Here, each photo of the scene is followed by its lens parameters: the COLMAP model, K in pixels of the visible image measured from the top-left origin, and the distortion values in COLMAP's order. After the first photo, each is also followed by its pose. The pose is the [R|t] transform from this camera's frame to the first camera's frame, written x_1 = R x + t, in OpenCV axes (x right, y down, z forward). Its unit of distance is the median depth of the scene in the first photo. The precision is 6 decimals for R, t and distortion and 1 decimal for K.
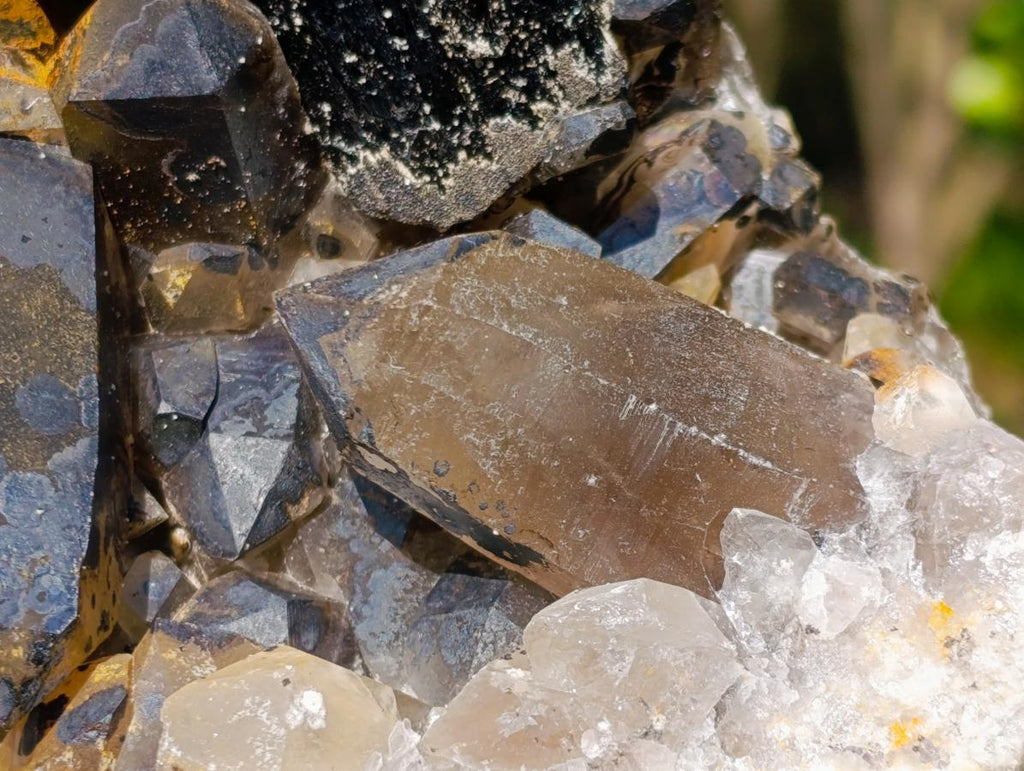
lens RADIAL K [[2917.8, 0, 505.6], [0, 2917.8, 389.8], [0, 0, 1]] dist [0.190421, 0.000000]
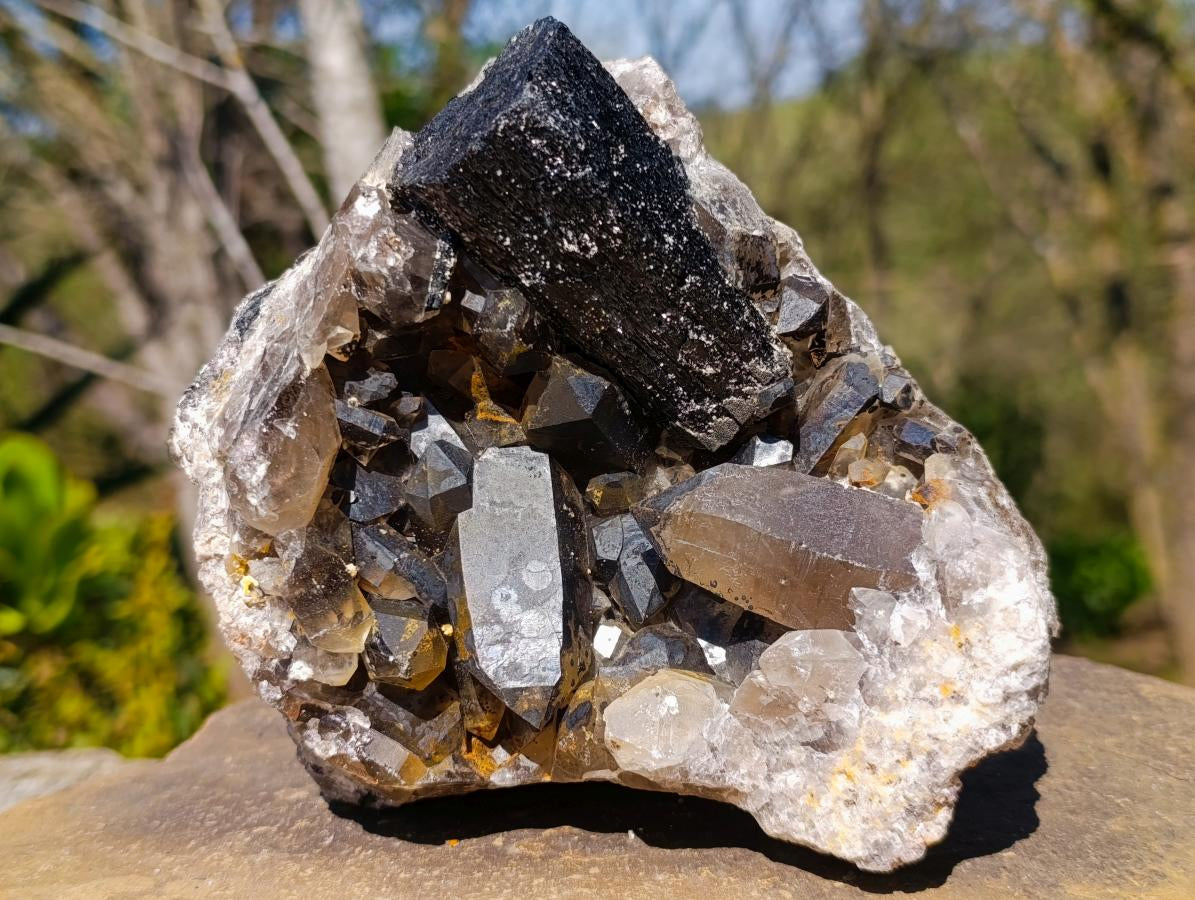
lens RADIAL K [[1638.2, 0, 579.3], [0, 1638.2, 422.2], [0, 0, 1]] dist [0.132558, 0.000000]
pose [[0.939727, -0.156221, -0.304150, 0.256595], [0.186452, 0.979760, 0.072842, -0.185524], [0.286615, -0.125161, 0.949835, -0.138729]]
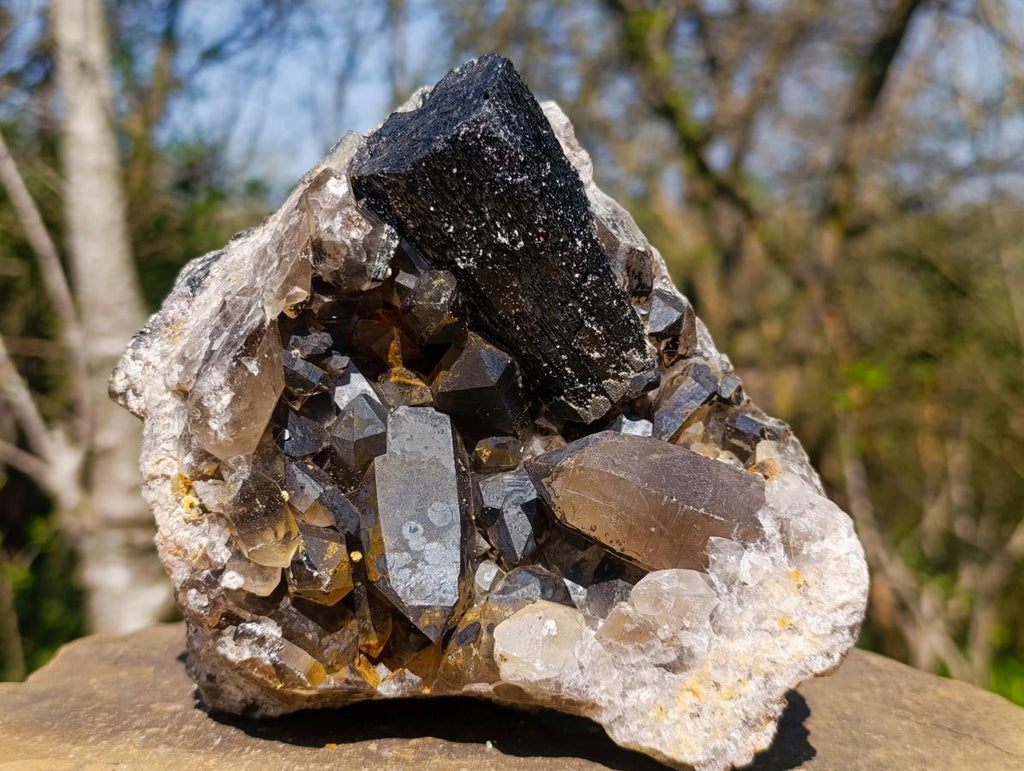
lens RADIAL K [[1403.8, 0, 499.2], [0, 1403.8, 379.2], [0, 0, 1]] dist [0.132558, 0.000000]
pose [[0.988789, -0.087997, -0.120635, 0.054182], [0.091402, 0.995549, 0.022976, -0.133564], [0.118076, -0.033745, 0.992431, -0.218822]]
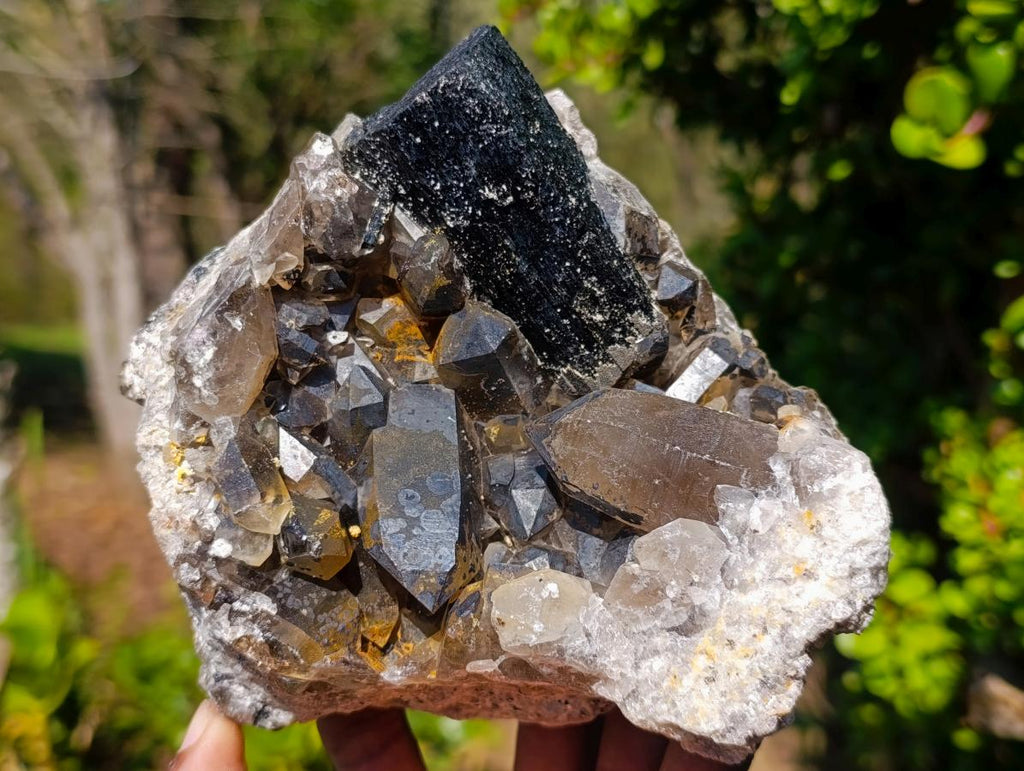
lens RADIAL K [[1403.8, 0, 504.6], [0, 1403.8, 376.1], [0, 0, 1]] dist [0.132558, 0.000000]
pose [[0.963461, -0.153568, -0.219452, 0.167994], [0.120272, 0.980114, -0.157834, 0.108085], [0.239326, 0.125673, 0.962772, -0.143691]]
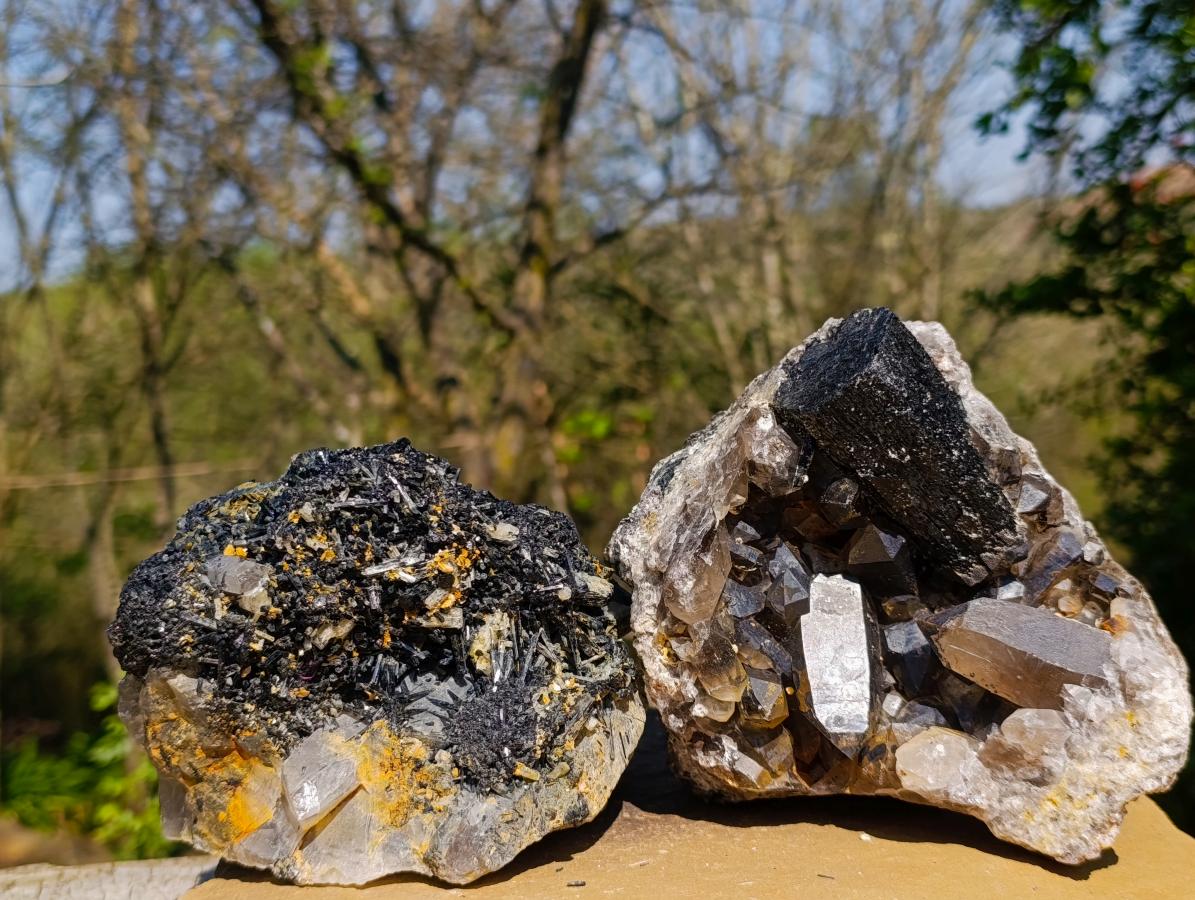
lens RADIAL K [[1638.2, 0, 630.4], [0, 1638.2, 462.0], [0, 0, 1]] dist [0.132558, 0.000000]
pose [[0.934354, -0.100938, -0.341751, 0.270209], [0.132637, 0.988645, 0.070630, -0.380071], [0.330741, -0.111323, 0.937133, -0.825054]]
